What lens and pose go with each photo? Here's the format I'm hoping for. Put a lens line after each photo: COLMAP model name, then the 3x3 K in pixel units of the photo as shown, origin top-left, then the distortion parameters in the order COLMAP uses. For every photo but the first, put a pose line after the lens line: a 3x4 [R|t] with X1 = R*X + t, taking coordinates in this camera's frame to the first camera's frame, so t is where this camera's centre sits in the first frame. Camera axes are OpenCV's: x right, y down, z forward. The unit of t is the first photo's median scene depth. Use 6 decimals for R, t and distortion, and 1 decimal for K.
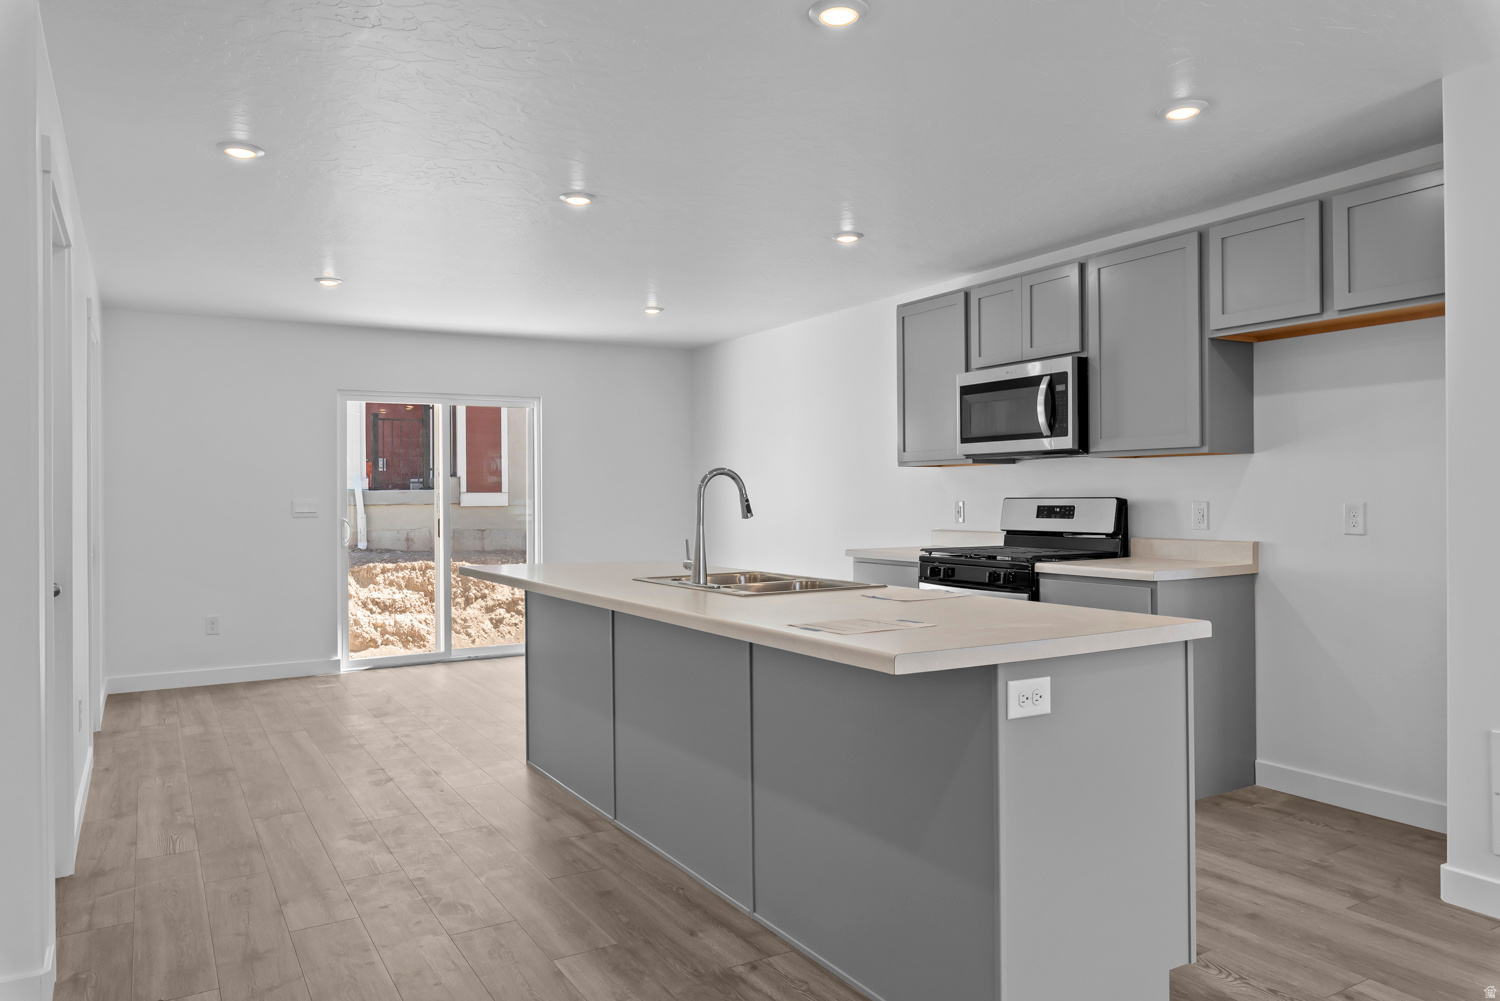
lens RADIAL K [[1036.7, 0, 756.4], [0, 1036.7, 495.8], [0, 0, 1]] dist [0.001060, 0.001625]
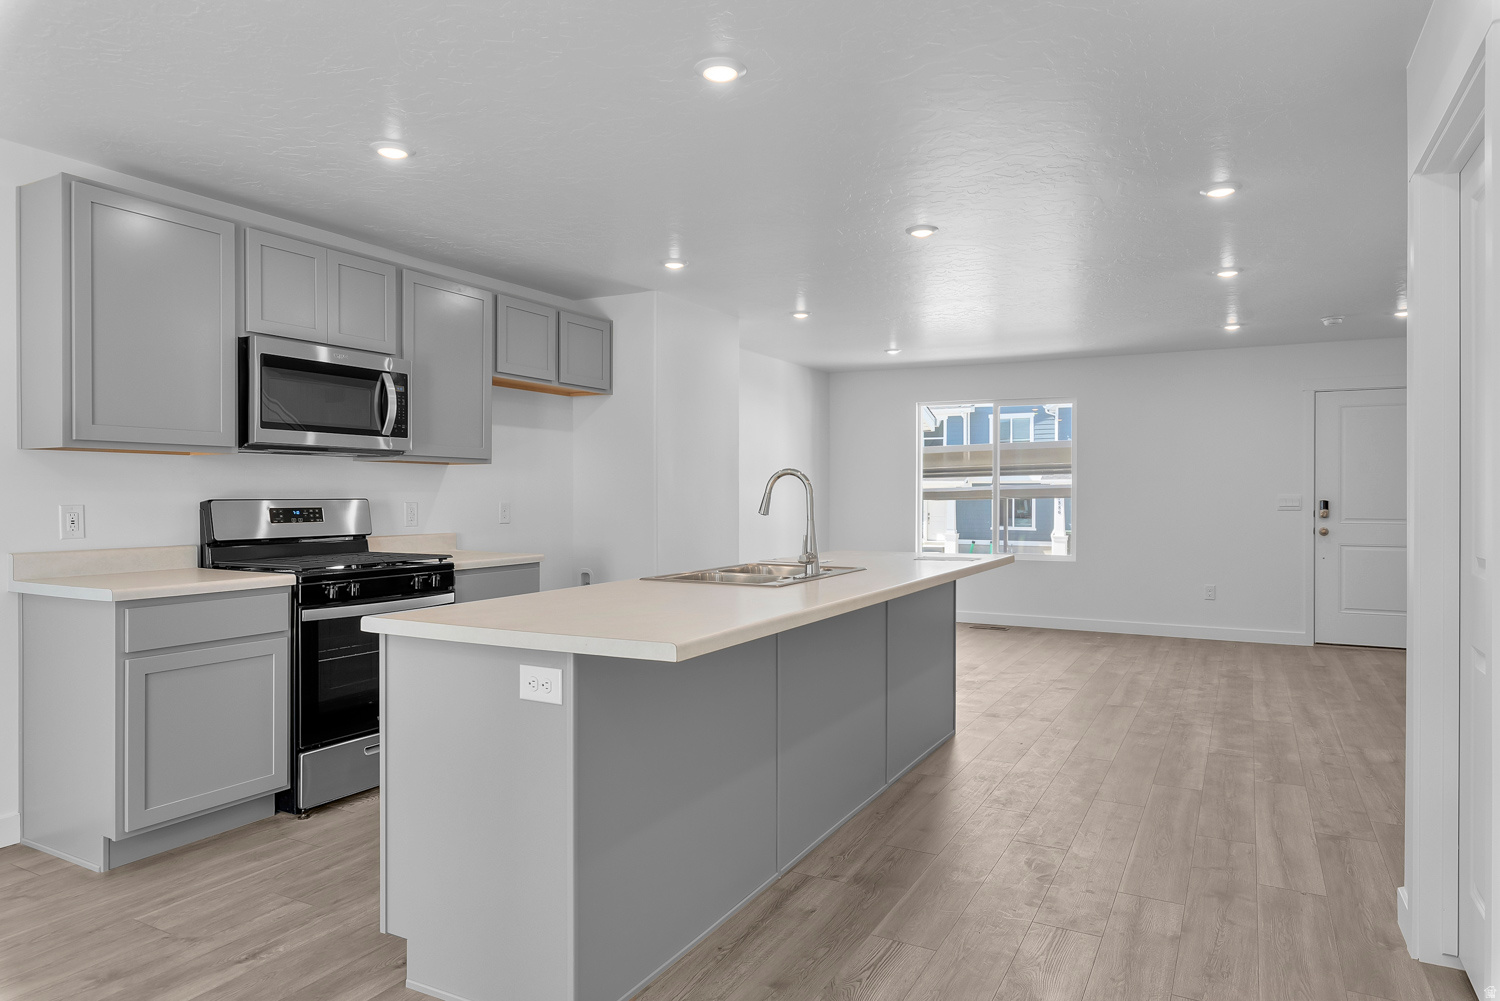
lens RADIAL K [[934.7, 0, 752.1], [0, 934.7, 496.9], [0, 0, 1]] dist [0.001142, -0.002085]
pose [[-0.524061, 0.005932, 0.851660, -0.925837], [0.003689, 0.999982, -0.004695, 0.008028], [-0.851672, 0.000681, -0.524074, 1.680857]]
